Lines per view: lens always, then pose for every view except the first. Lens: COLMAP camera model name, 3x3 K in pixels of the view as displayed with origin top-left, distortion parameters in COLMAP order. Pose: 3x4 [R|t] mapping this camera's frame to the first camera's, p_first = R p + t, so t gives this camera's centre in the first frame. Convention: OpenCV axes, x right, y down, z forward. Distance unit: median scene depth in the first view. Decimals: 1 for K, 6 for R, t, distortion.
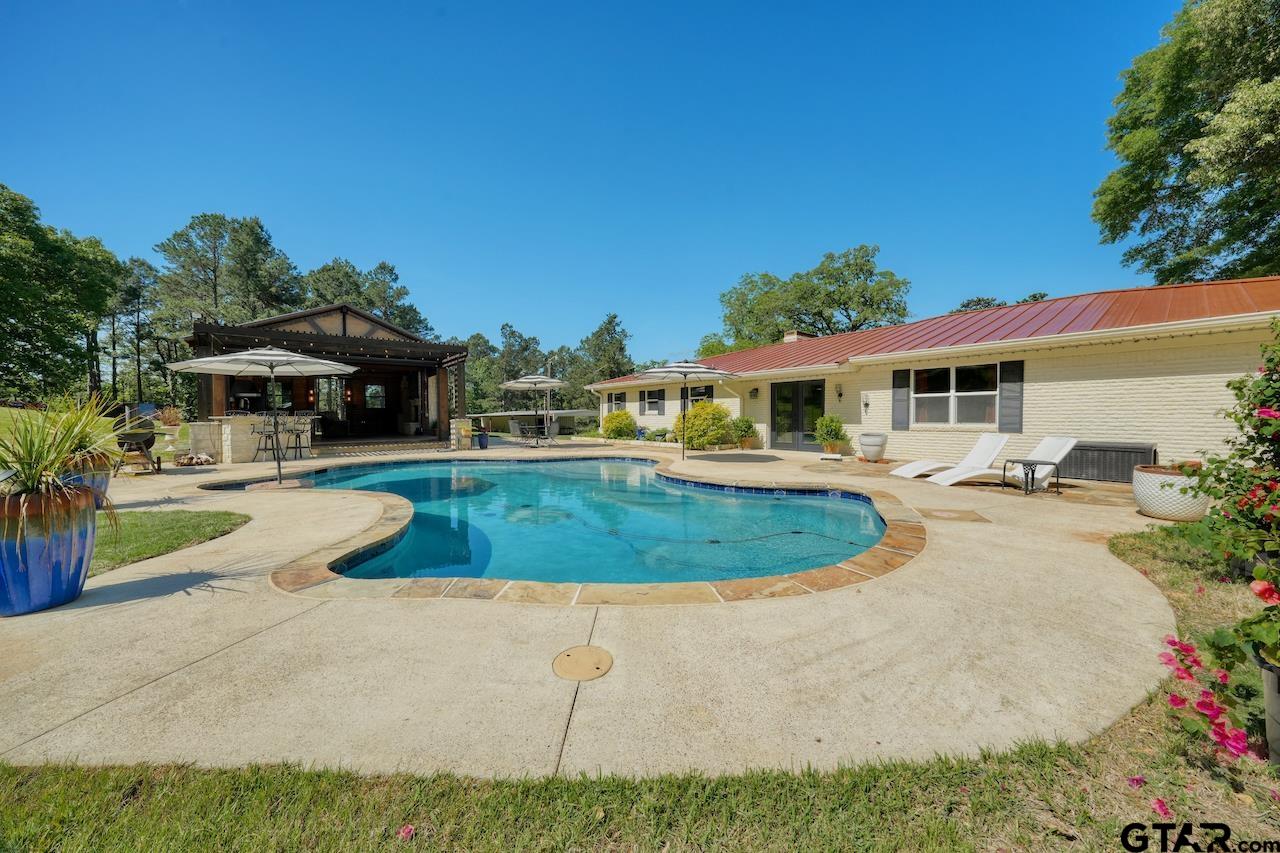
lens RADIAL K [[434.8, 0, 643.2], [0, 434.8, 428.4], [0, 0, 1]] dist [-0.004334, 0.000706]
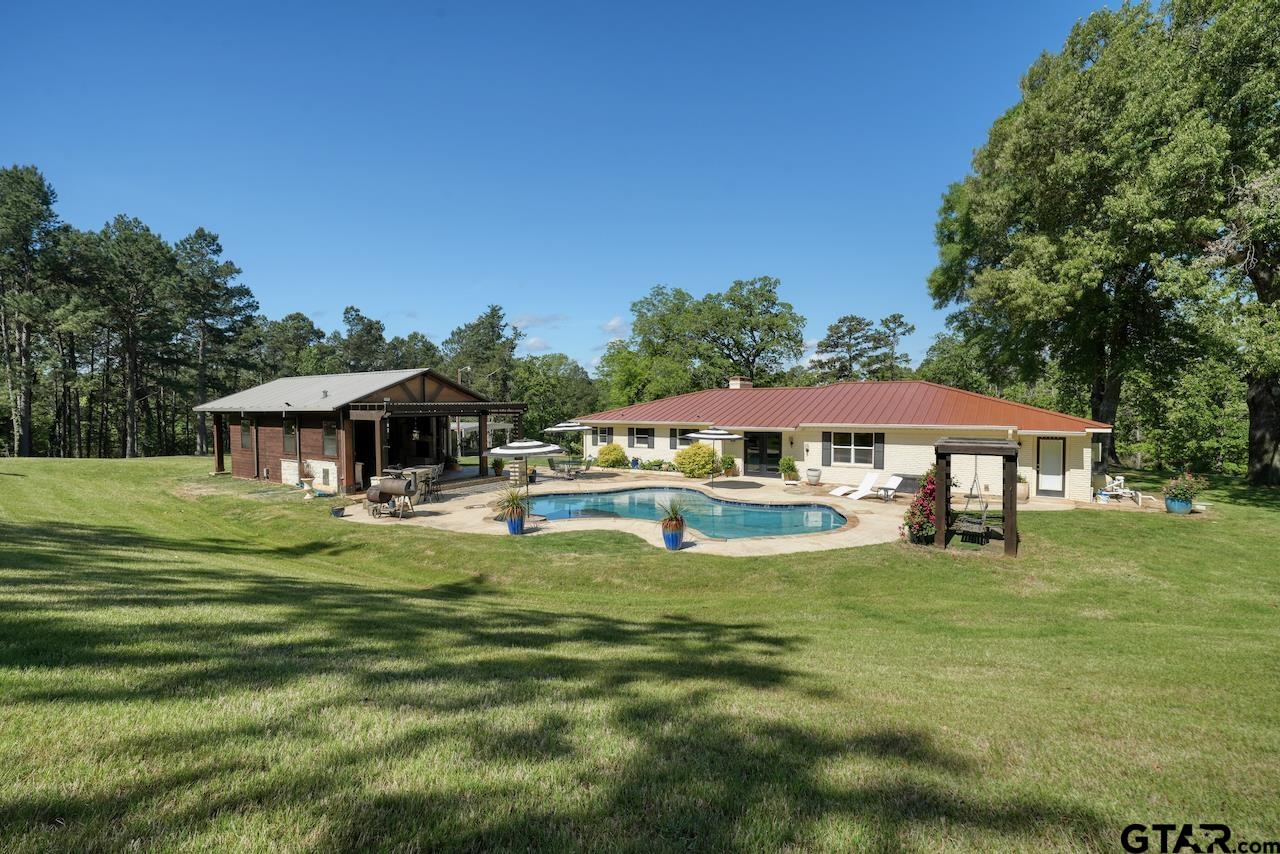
lens RADIAL K [[583.6, 0, 637.8], [0, 583.6, 425.5], [0, 0, 1]] dist [0.022144, 0.000128]
pose [[0.949924, -0.011193, 0.312282, -0.654910], [0.007325, 0.999881, 0.013559, -0.150009], [-0.312396, -0.010592, 0.949893, -0.758141]]
